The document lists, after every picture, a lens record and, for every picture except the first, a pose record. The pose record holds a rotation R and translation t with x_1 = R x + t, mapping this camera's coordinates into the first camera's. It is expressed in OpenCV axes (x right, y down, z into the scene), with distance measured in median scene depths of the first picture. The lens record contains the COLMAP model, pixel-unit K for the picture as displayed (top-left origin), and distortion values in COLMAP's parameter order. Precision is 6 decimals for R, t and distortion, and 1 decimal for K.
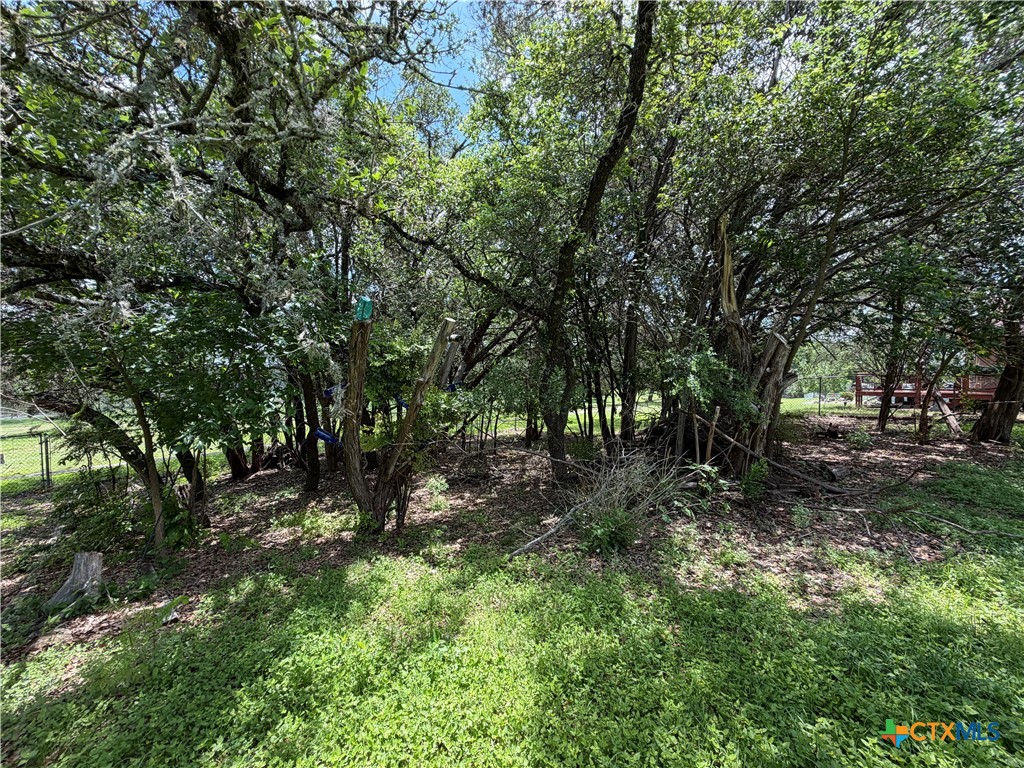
lens RADIAL K [[406.1, 0, 512.2], [0, 406.1, 383.5], [0, 0, 1]] dist [-0.001039, 0.000267]
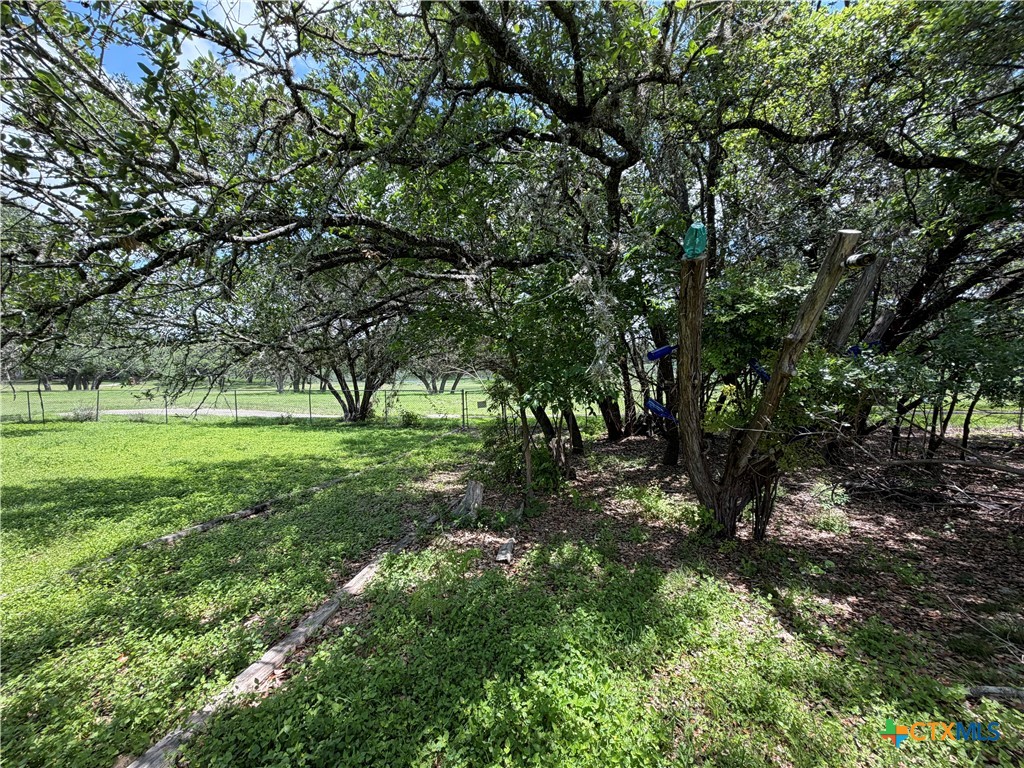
lens RADIAL K [[406.1, 0, 509.1], [0, 406.1, 384.0], [0, 0, 1]] dist [-0.001039, 0.000267]
pose [[0.624978, 0.046123, -0.779279, 0.006938], [0.006290, 0.997923, 0.064108, 0.019162], [0.780617, -0.044968, 0.623390, 0.202030]]
